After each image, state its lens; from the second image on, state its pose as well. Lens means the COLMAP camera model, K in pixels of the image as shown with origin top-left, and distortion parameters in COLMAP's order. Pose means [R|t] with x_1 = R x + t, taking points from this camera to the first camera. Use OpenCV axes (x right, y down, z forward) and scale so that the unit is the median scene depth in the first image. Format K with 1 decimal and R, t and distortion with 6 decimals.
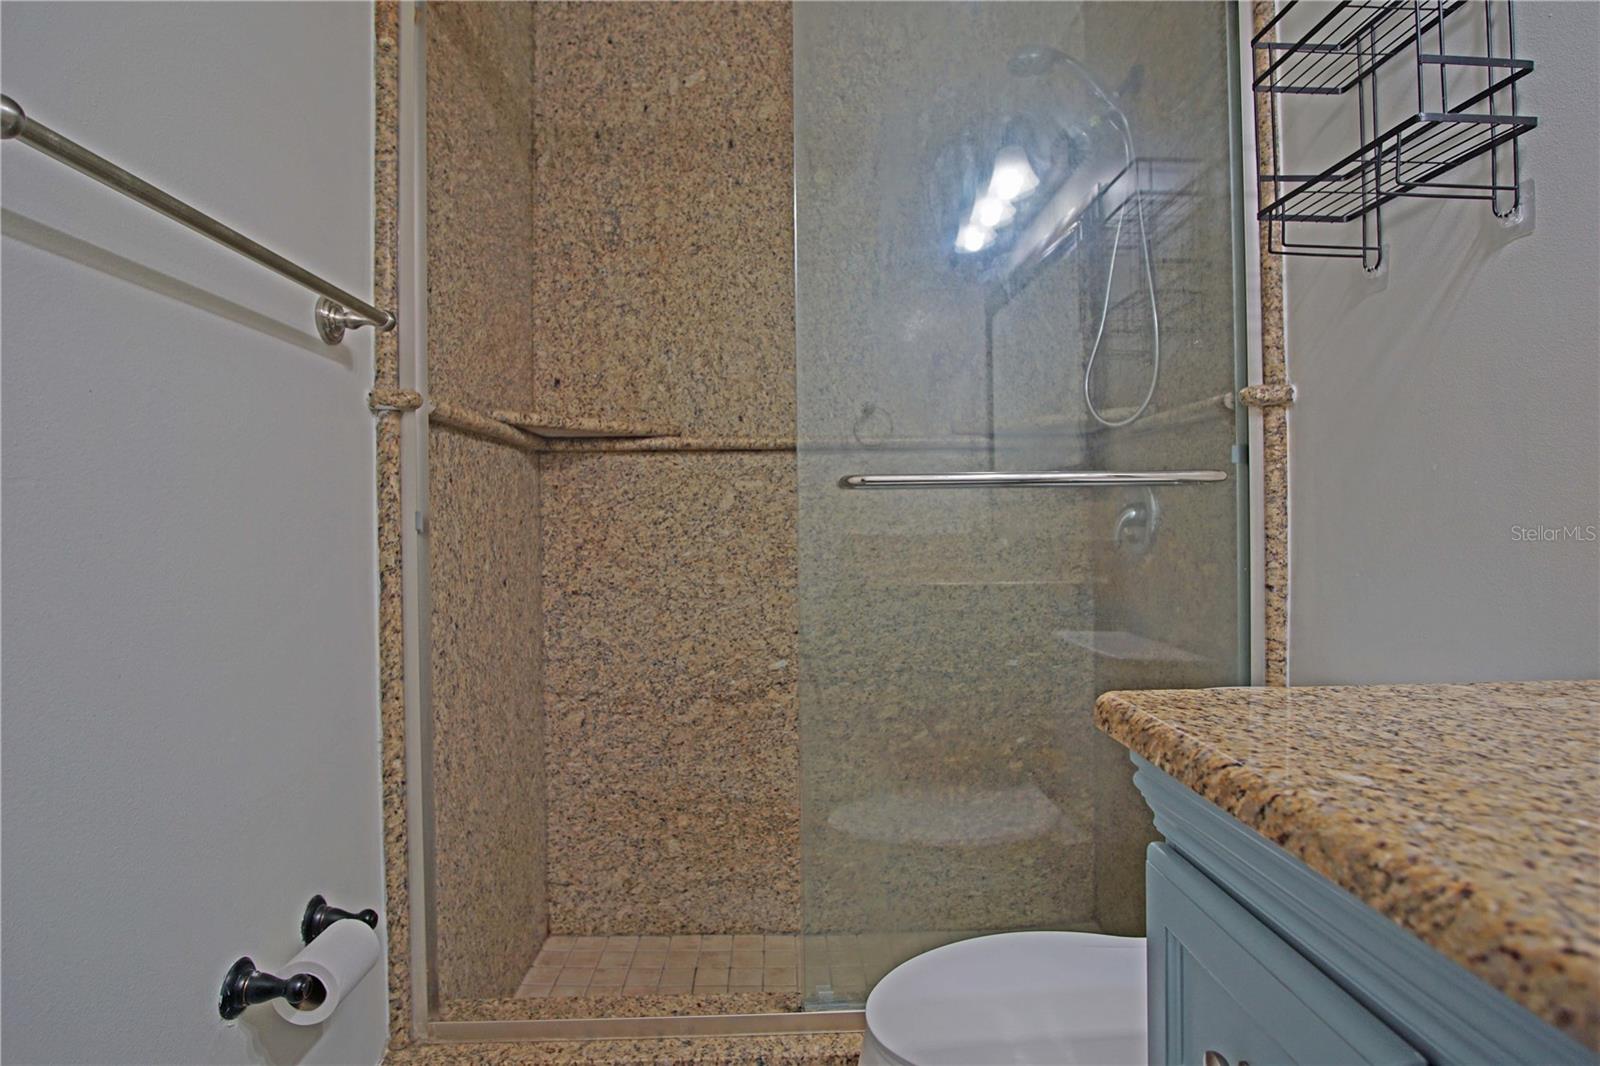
lens RADIAL K [[855.1, 0, 804.1], [0, 855.1, 526.0], [0, 0, 1]] dist [-0.035659, 0.009746]
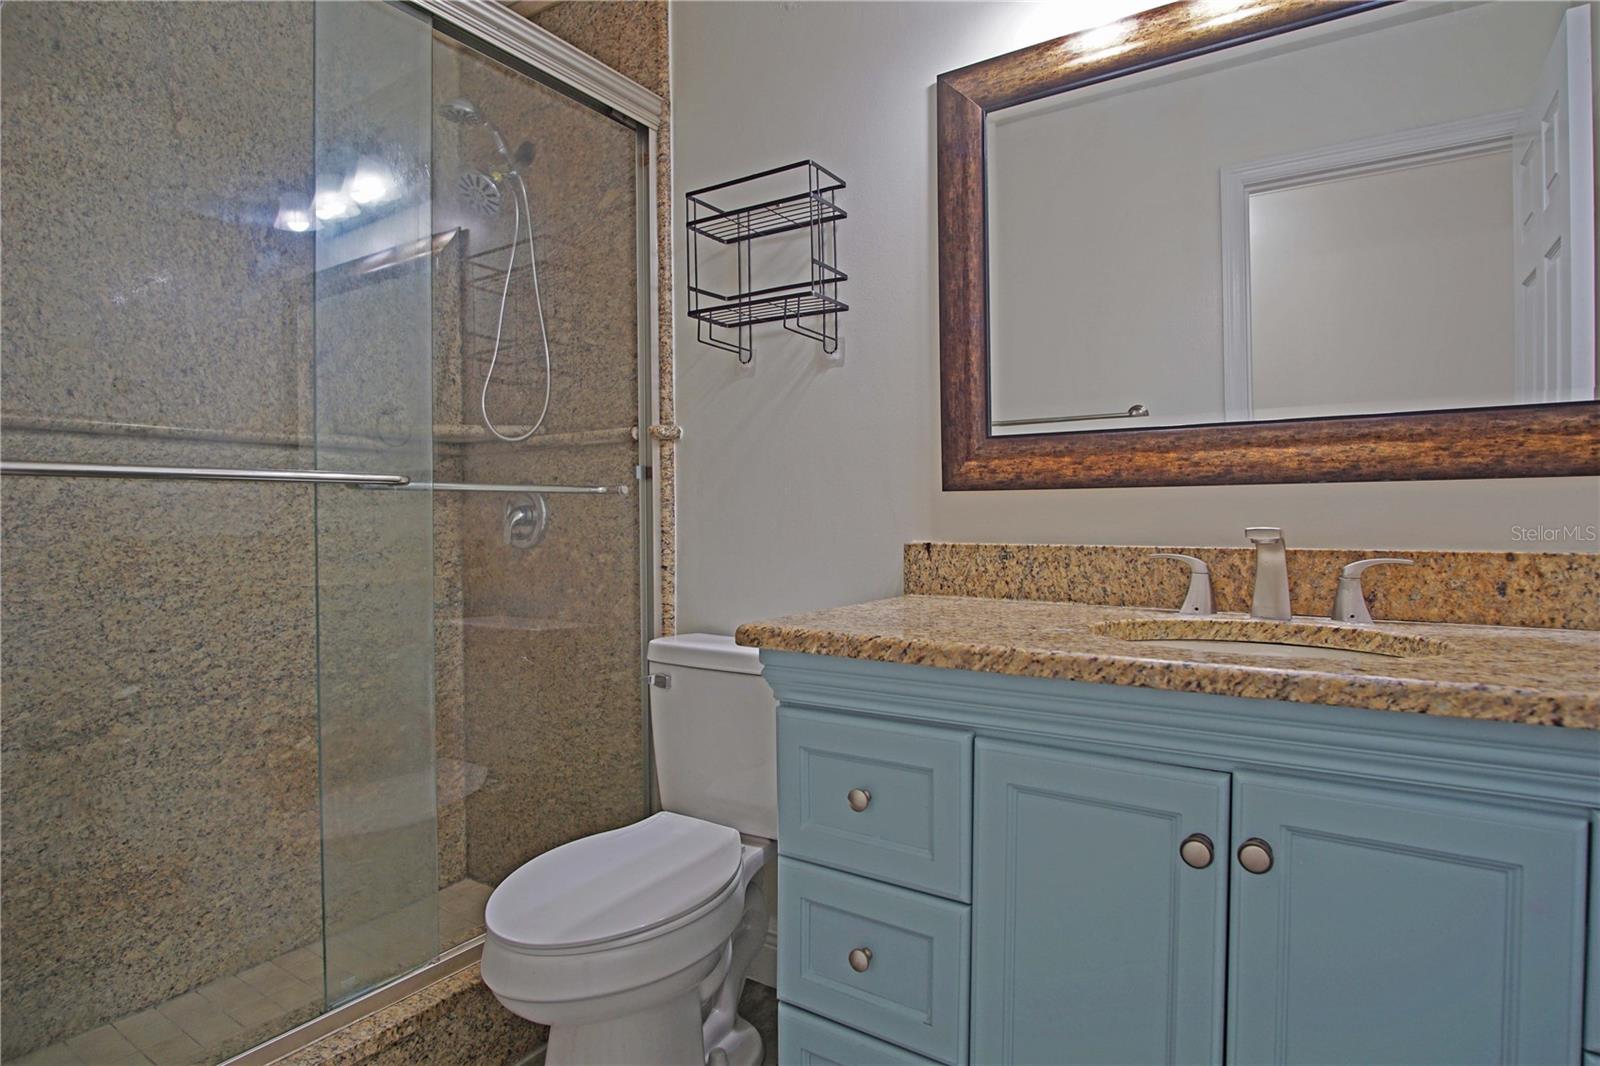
lens RADIAL K [[855.1, 0, 796.9], [0, 855.1, 528.3], [0, 0, 1]] dist [-0.035659, 0.009746]
pose [[0.586465, -0.003973, 0.809965, -0.310742], [0.004188, 0.999989, 0.001873, 0.003311], [-0.809964, 0.002294, 0.586475, -0.014508]]
